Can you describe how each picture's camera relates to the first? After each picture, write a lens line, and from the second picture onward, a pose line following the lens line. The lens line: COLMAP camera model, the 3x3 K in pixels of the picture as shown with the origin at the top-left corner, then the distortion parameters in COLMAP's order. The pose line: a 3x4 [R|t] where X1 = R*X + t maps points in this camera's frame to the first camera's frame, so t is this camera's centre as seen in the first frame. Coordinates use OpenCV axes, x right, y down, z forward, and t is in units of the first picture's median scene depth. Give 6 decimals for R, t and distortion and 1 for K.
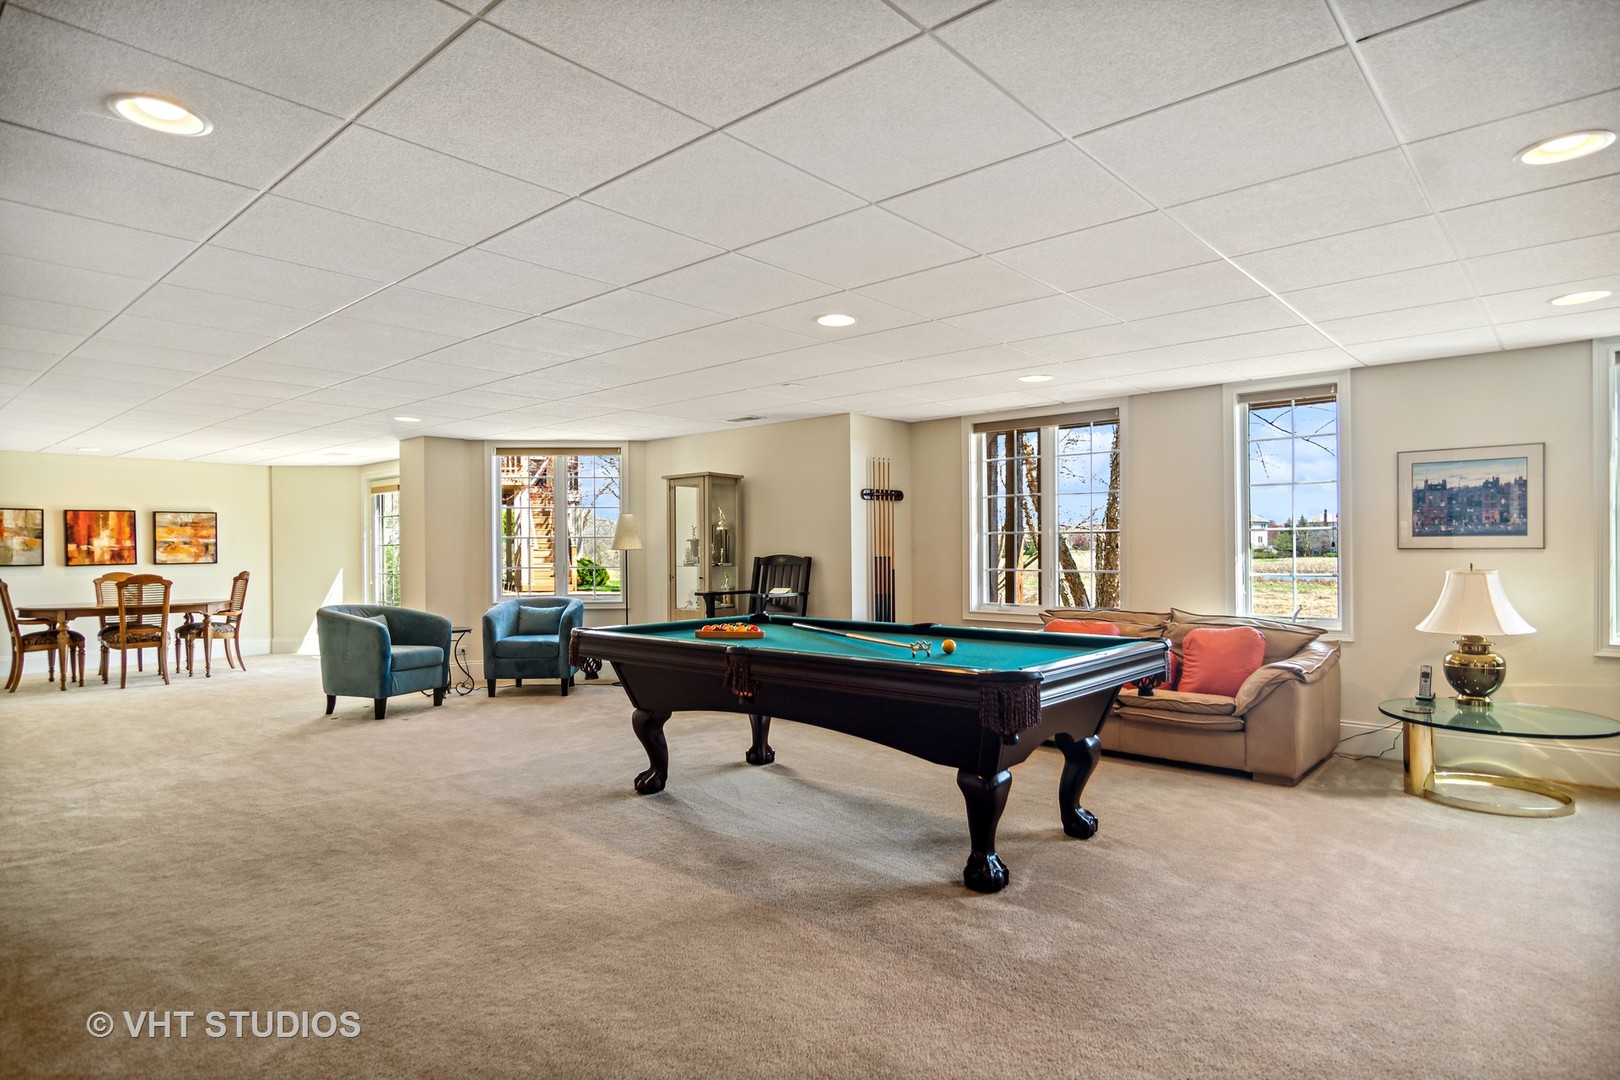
lens RADIAL K [[879.4, 0, 811.8], [0, 879.4, 545.1], [0, 0, 1]] dist [0.003088, -0.000392]
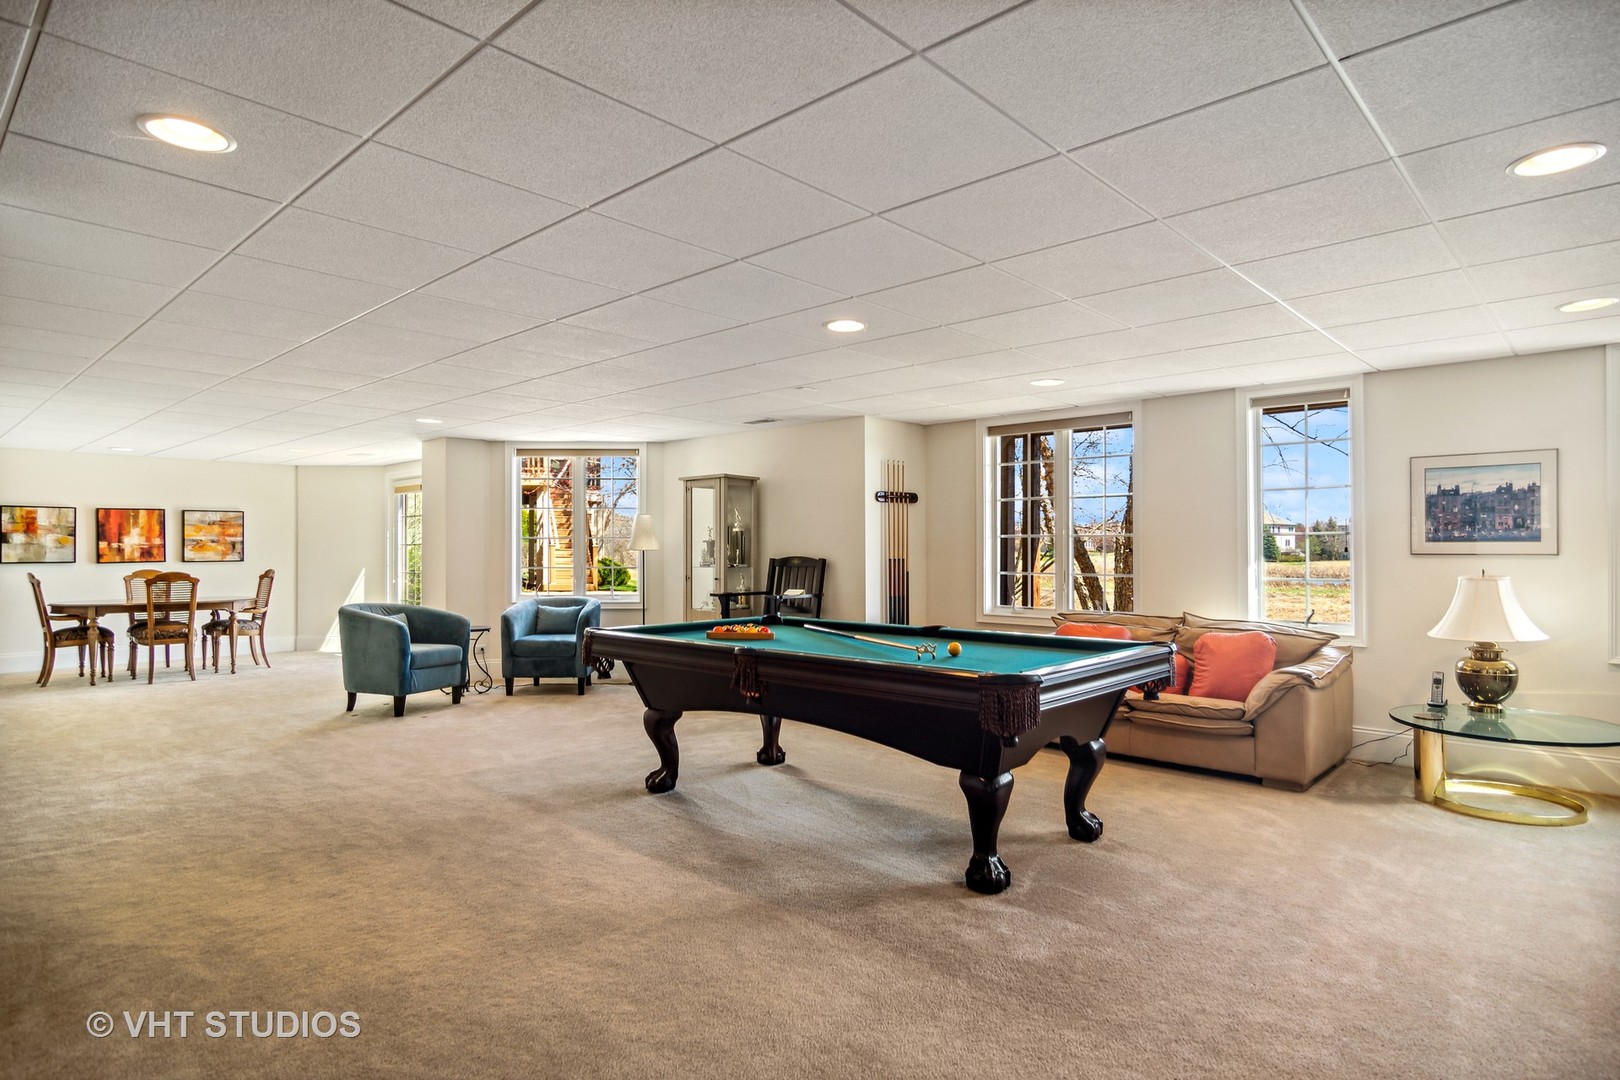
lens RADIAL K [[879.4, 0, 814.5], [0, 879.4, 537.7], [0, 0, 1]] dist [0.003088, -0.000392]
pose [[0.999793, 0.005090, -0.019718, 0.015255], [-0.005278, 0.999941, -0.009509, -0.002103], [0.019669, 0.009611, 0.999760, -0.013612]]
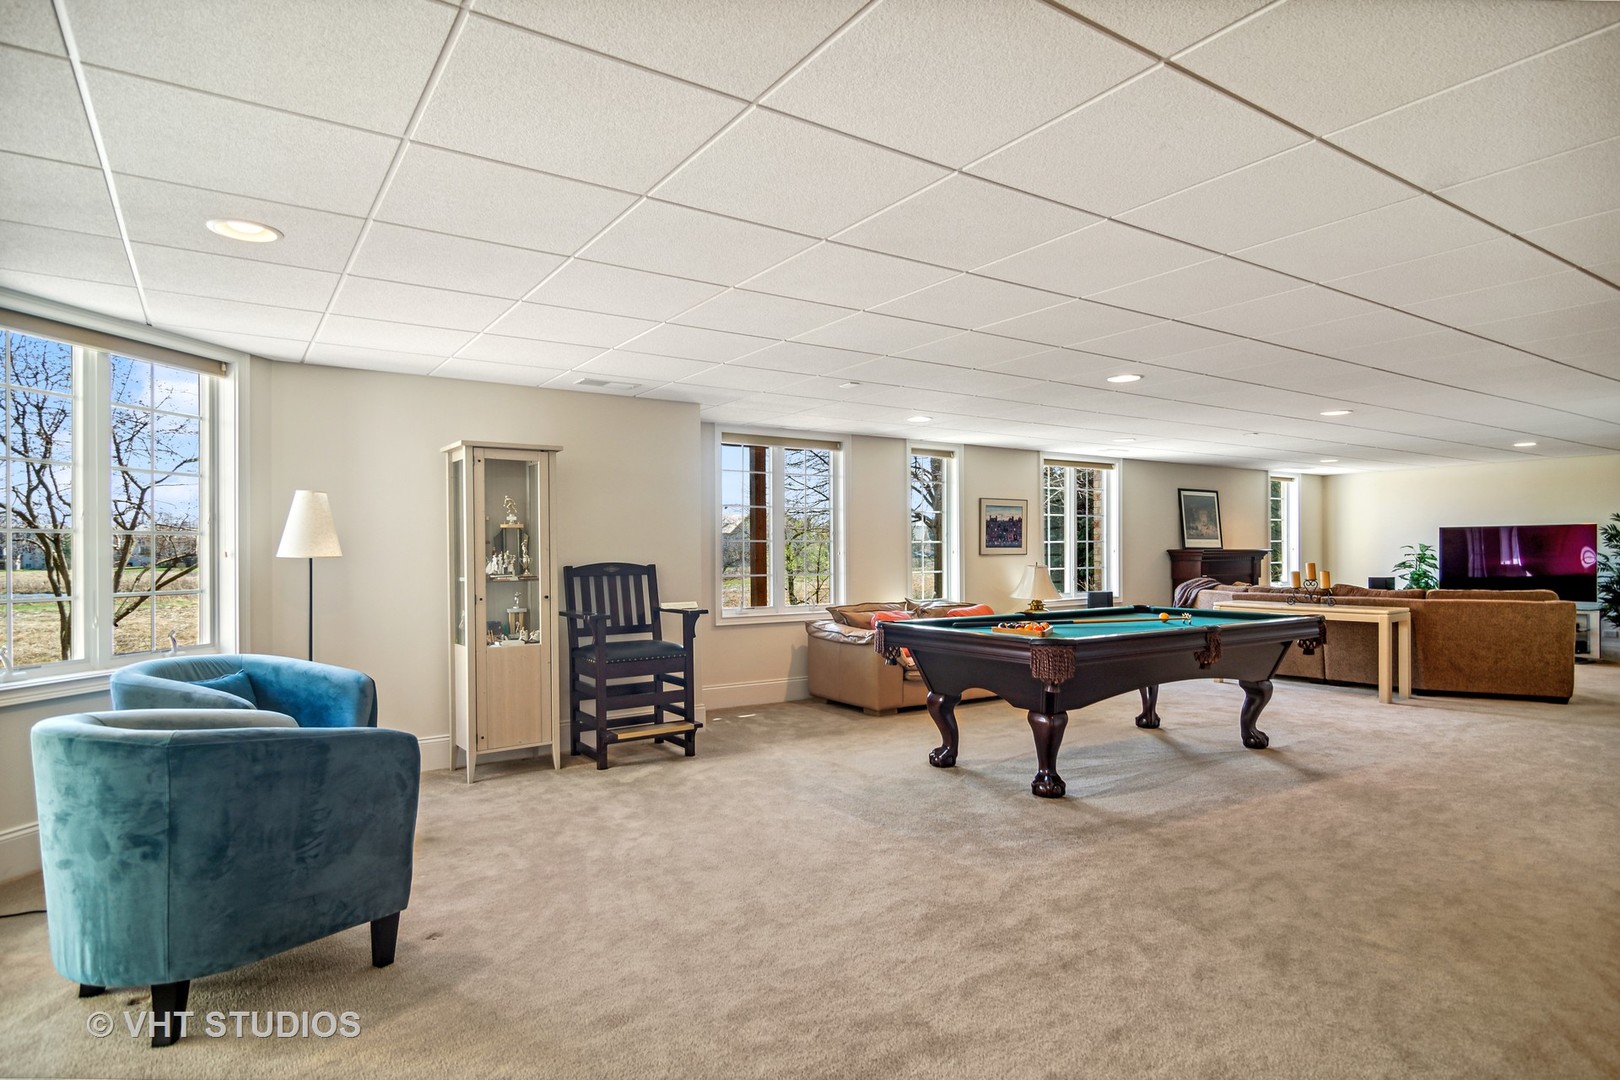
lens RADIAL K [[879.4, 0, 815.7], [0, 879.4, 546.9], [0, 0, 1]] dist [0.003088, -0.000392]
pose [[0.234131, 0.010772, 0.972145, -1.544446], [-0.000239, 0.999939, -0.011022, 0.012207], [-0.972205, 0.002349, 0.234119, 1.305084]]
